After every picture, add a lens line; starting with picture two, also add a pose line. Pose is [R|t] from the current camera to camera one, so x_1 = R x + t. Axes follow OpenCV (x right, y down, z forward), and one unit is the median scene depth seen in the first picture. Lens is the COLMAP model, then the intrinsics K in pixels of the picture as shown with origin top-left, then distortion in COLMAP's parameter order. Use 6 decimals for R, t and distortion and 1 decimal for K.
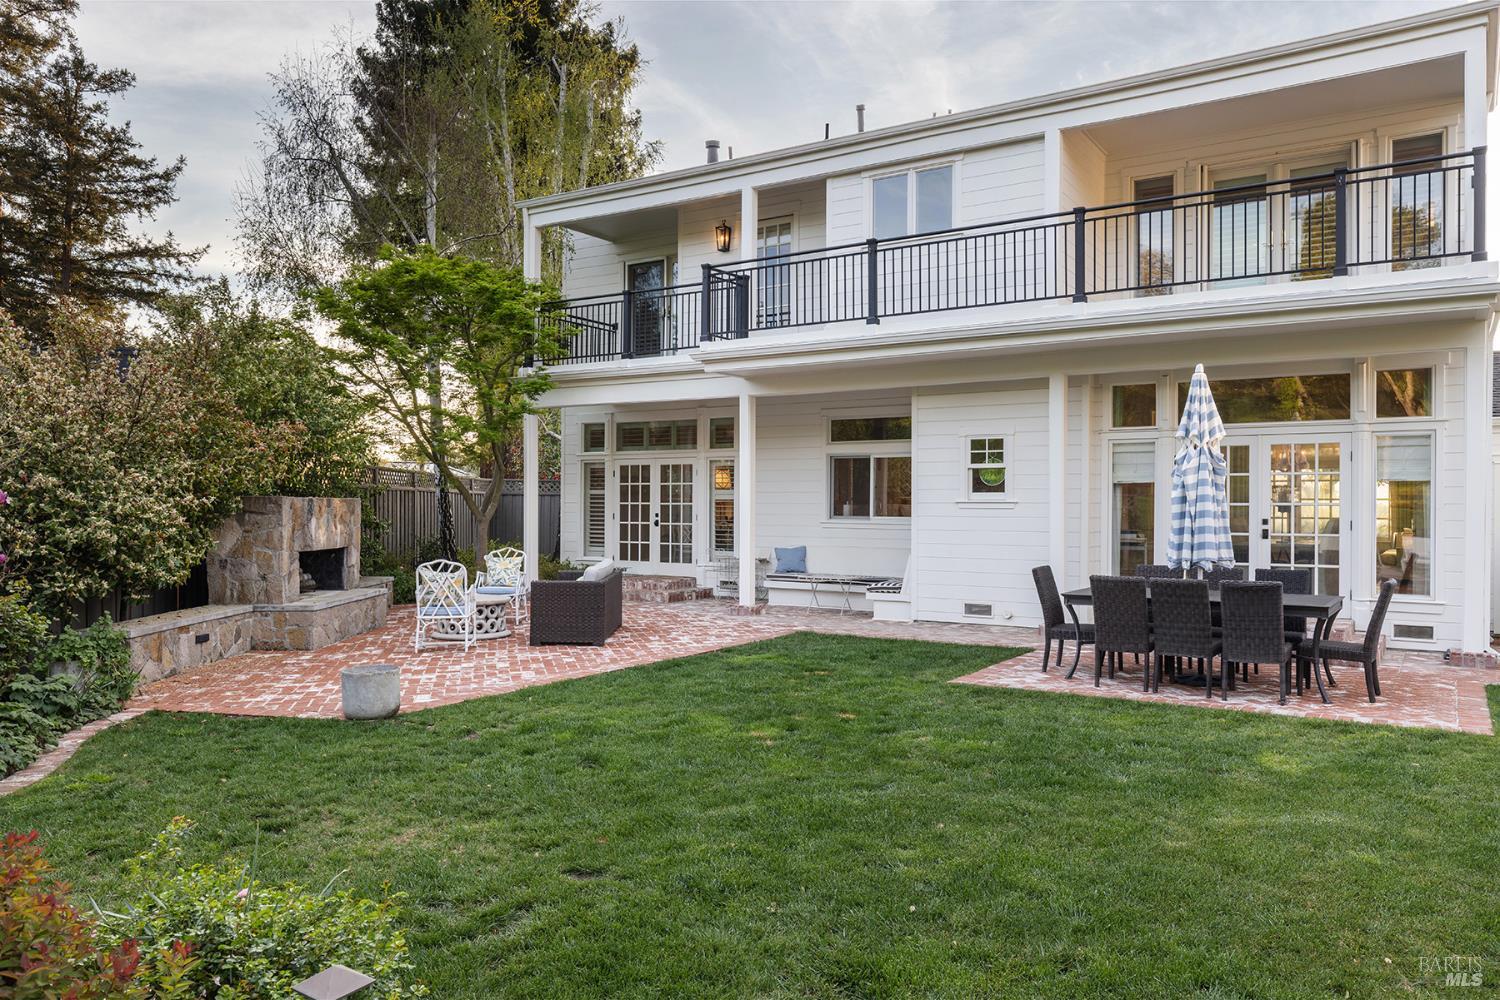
lens RADIAL K [[1062.8, 0, 764.0], [0, 1062.8, 506.3], [0, 0, 1]] dist [-0.000953, 0.002214]
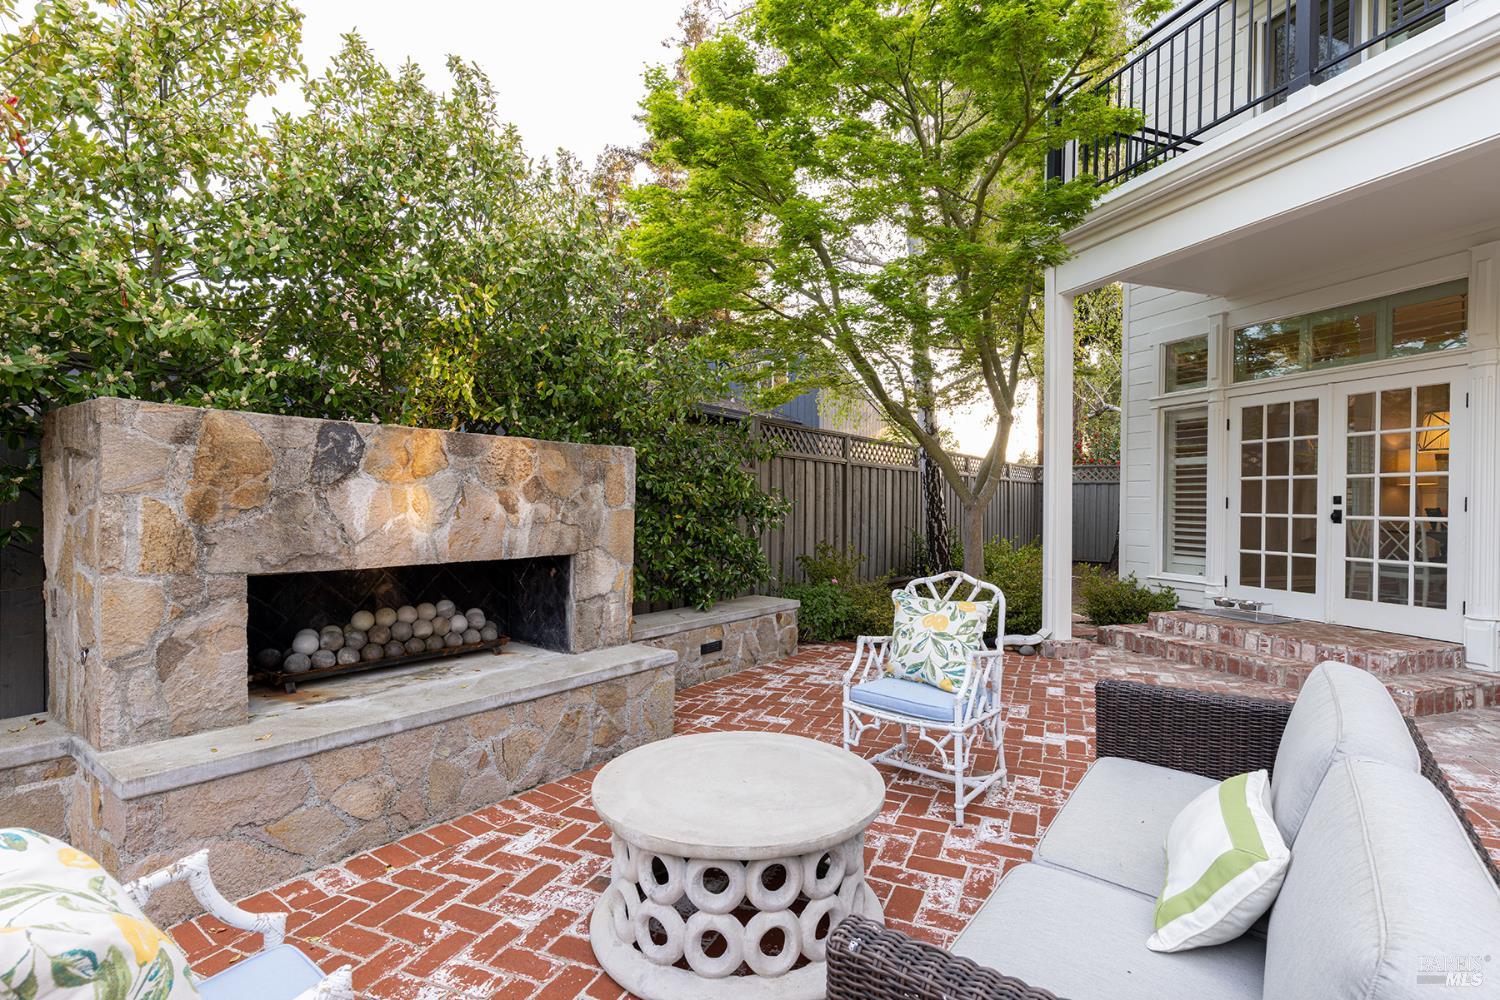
lens RADIAL K [[731.1, 0, 757.7], [0, 731.1, 503.3], [0, 0, 1]] dist [0.001339, 0.000583]
pose [[0.793507, 0.006207, -0.608529, -0.118737], [-0.008082, 0.999967, -0.000340, 0.013258], [0.608507, 0.005188, 0.793532, 0.635493]]
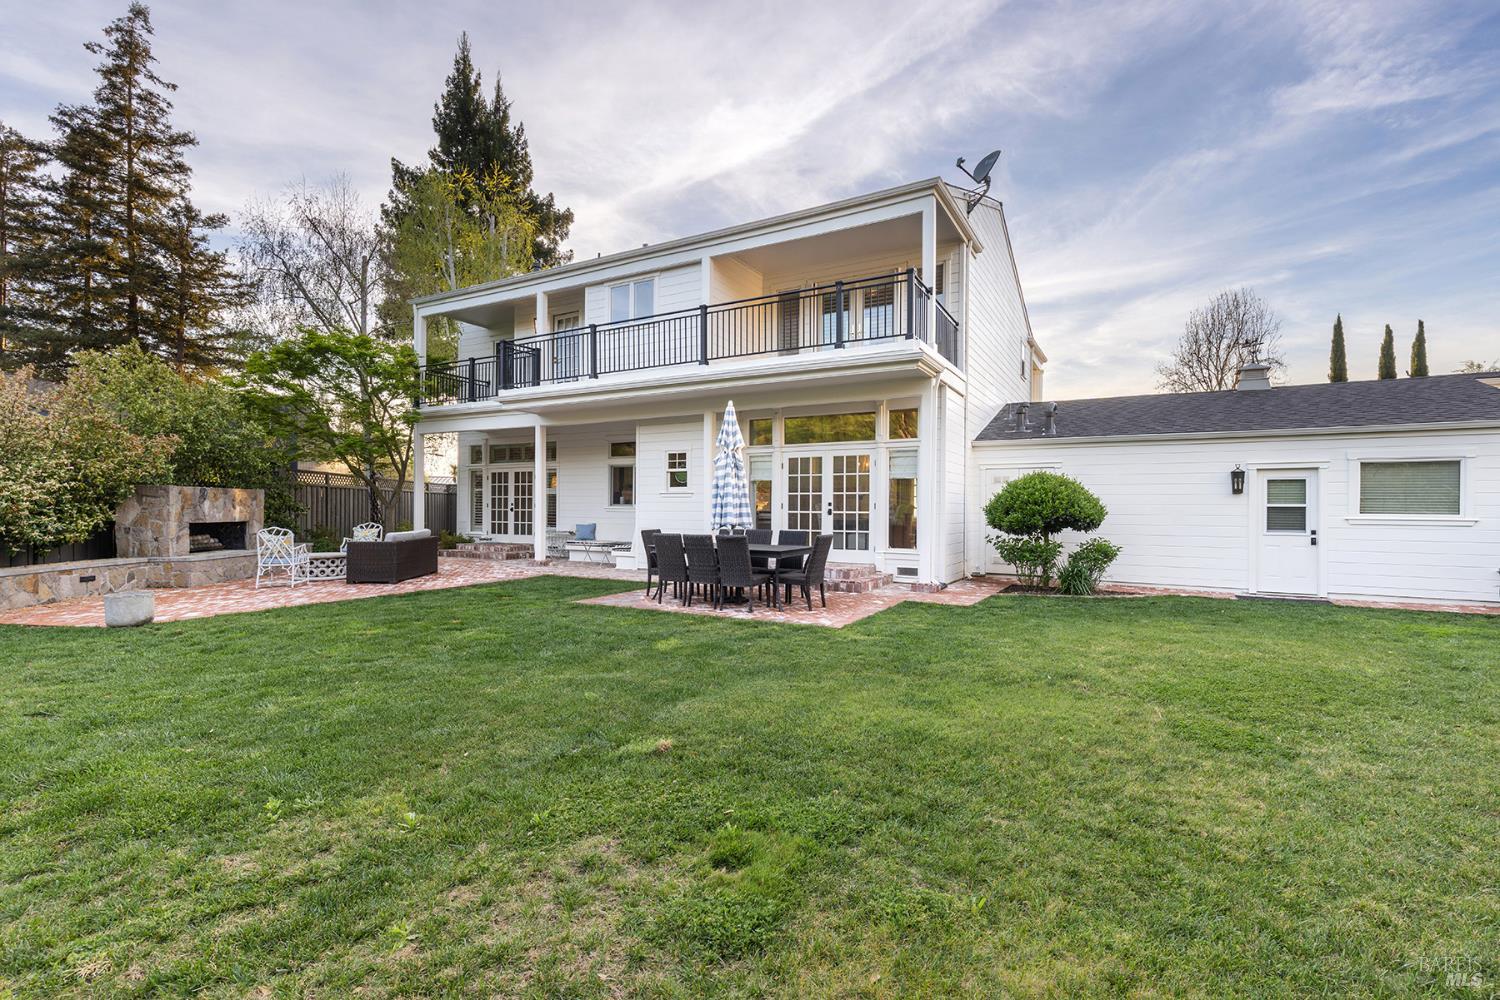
lens RADIAL K [[671.5, 0, 750.2], [0, 671.5, 506.2], [0, 0, 1]] dist [0.007475, -0.000775]
pose [[0.998276, 0.001092, 0.058676, 0.209269], [-0.000960, 0.999997, -0.002277, 0.014329], [-0.058679, 0.002217, 0.998274, -0.002330]]
